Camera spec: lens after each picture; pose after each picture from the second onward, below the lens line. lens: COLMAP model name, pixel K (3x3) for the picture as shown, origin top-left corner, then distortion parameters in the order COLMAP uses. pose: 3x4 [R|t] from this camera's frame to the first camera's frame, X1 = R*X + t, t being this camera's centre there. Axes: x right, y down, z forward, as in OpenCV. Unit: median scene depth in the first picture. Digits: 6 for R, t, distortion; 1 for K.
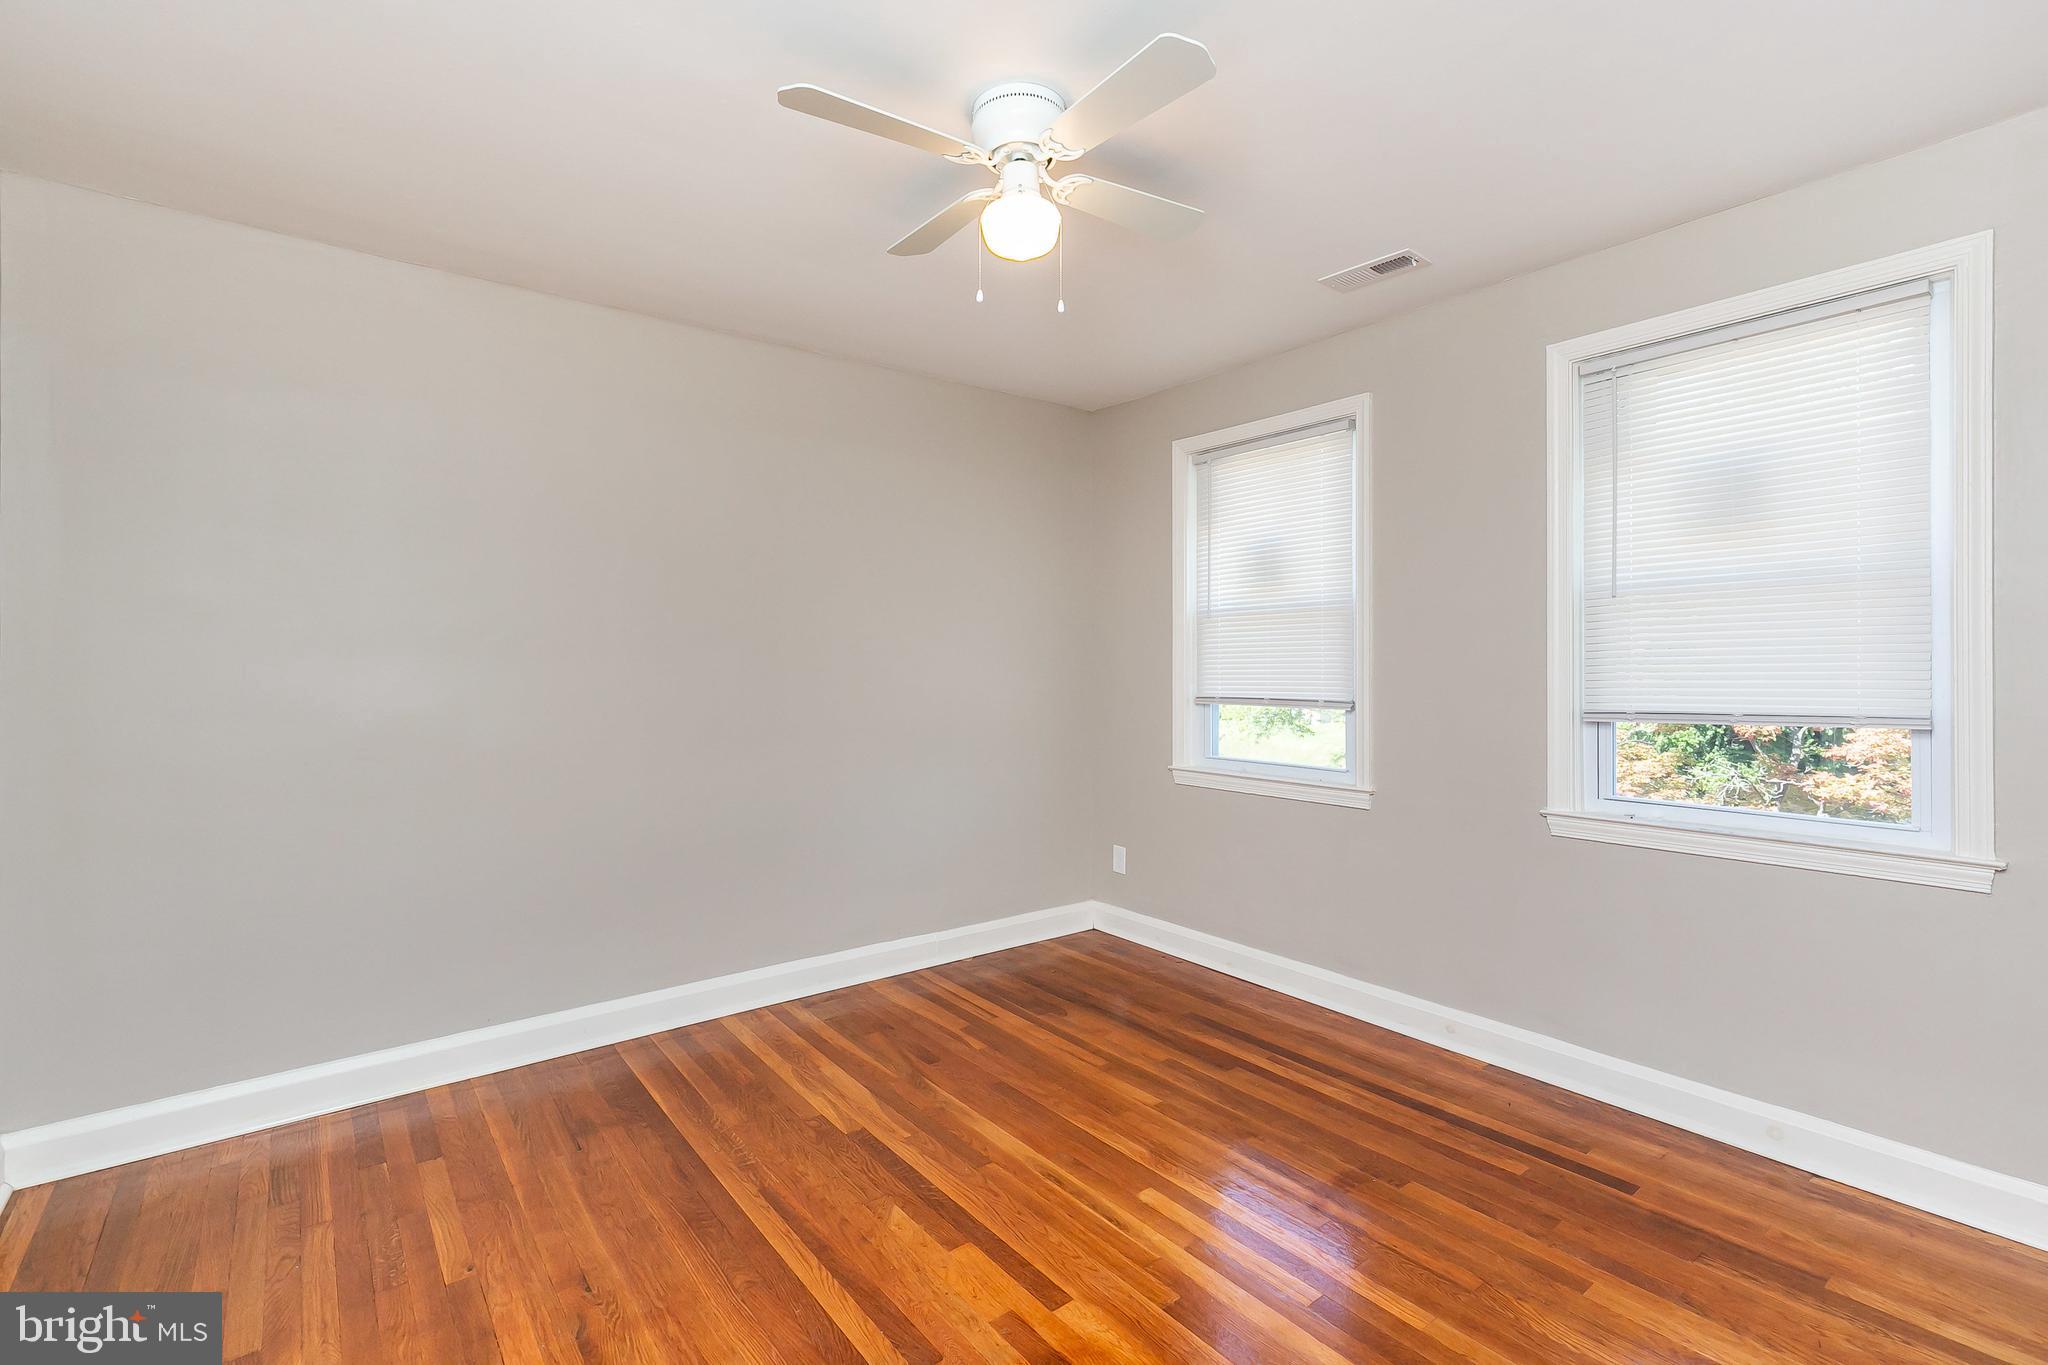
lens RADIAL K [[934.3, 0, 1028.3], [0, 934.3, 655.8], [0, 0, 1]] dist [0.003914, -0.000044]
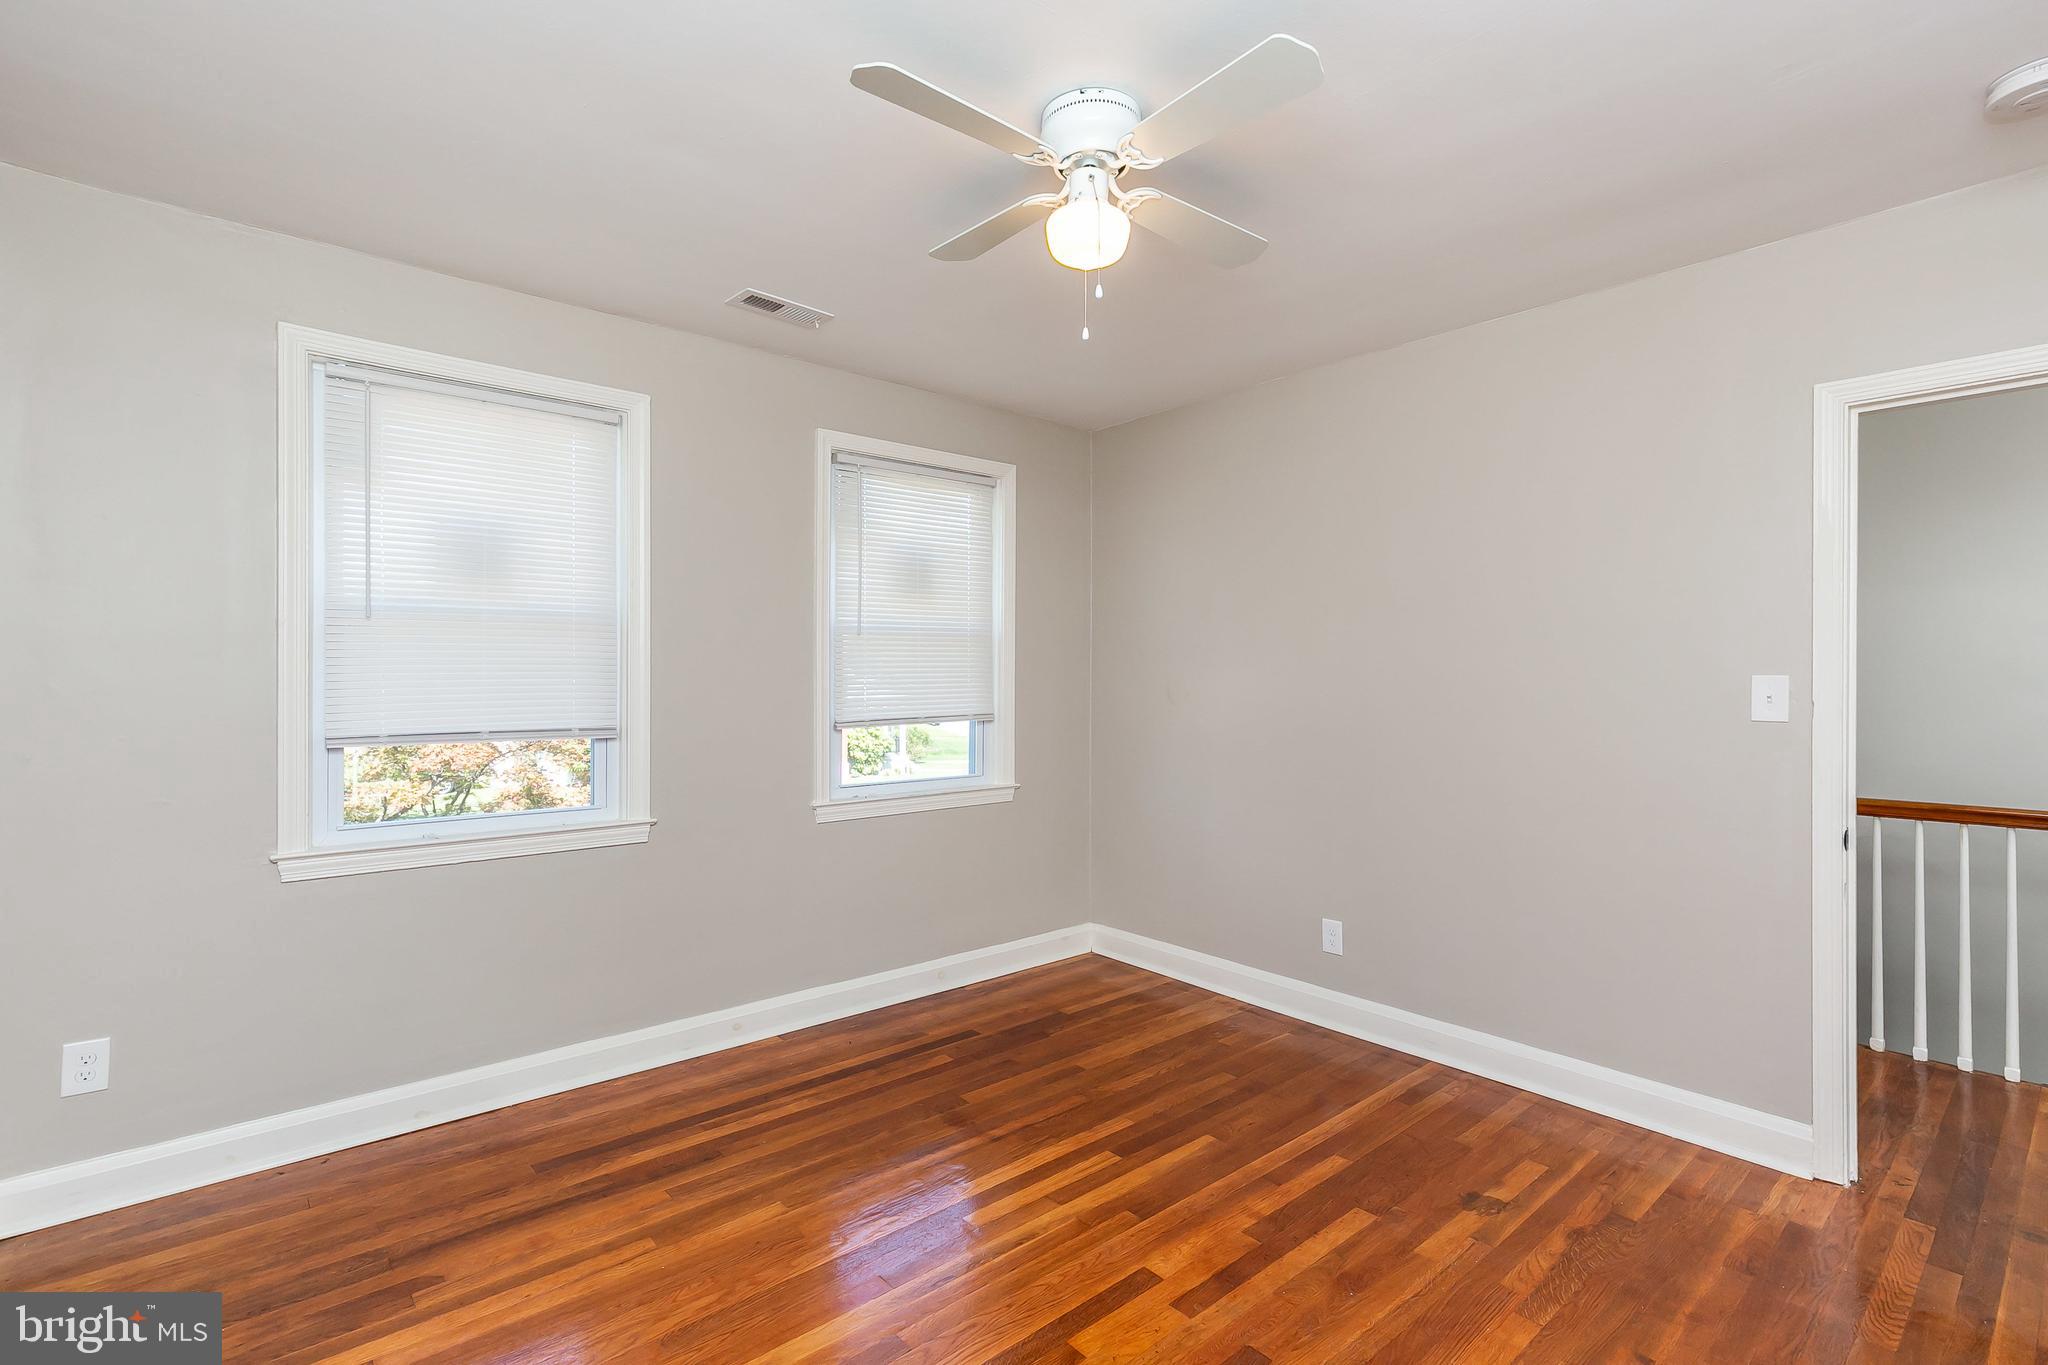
lens RADIAL K [[926.7, 0, 1027.8], [0, 926.7, 670.6], [0, 0, 1]] dist [0.004870, -0.000171]
pose [[-0.038809, 0.008158, 0.999213, -0.723903], [-0.007450, 0.999937, -0.008453, -0.001824], [-0.999219, -0.007772, -0.038746, 0.822626]]
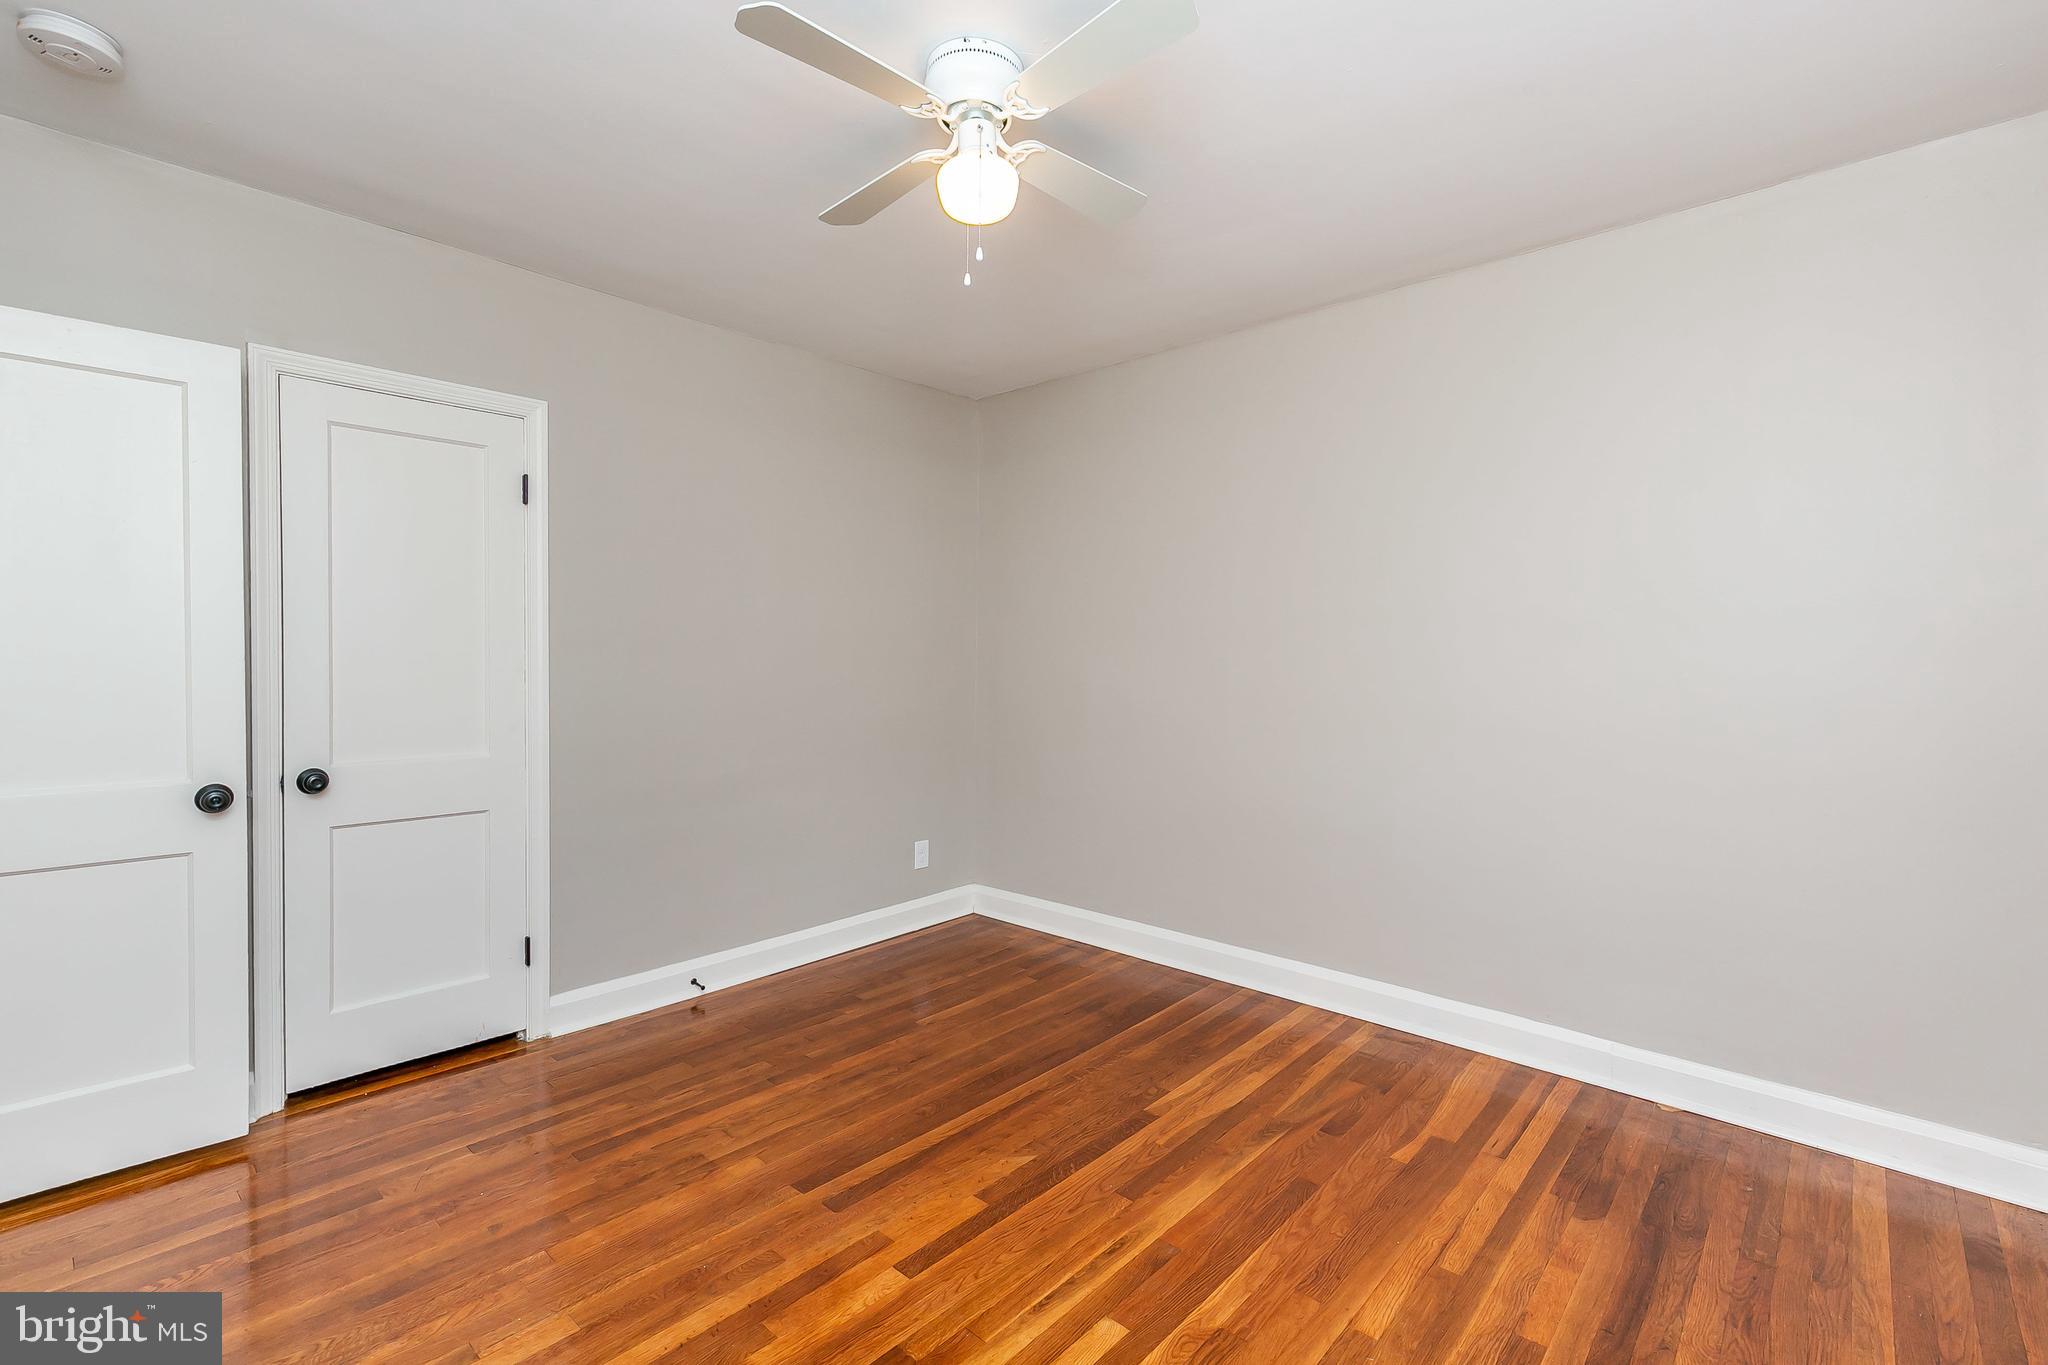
lens RADIAL K [[891.9, 0, 1048.8], [0, 891.9, 662.9], [0, 0, 1]] dist [0.001020, -0.000101]
pose [[0.177443, 0.009864, -0.984082, 0.714386], [0.001427, 0.999946, 0.010280, 0.002933], [0.984130, -0.003229, 0.177420, 0.679567]]
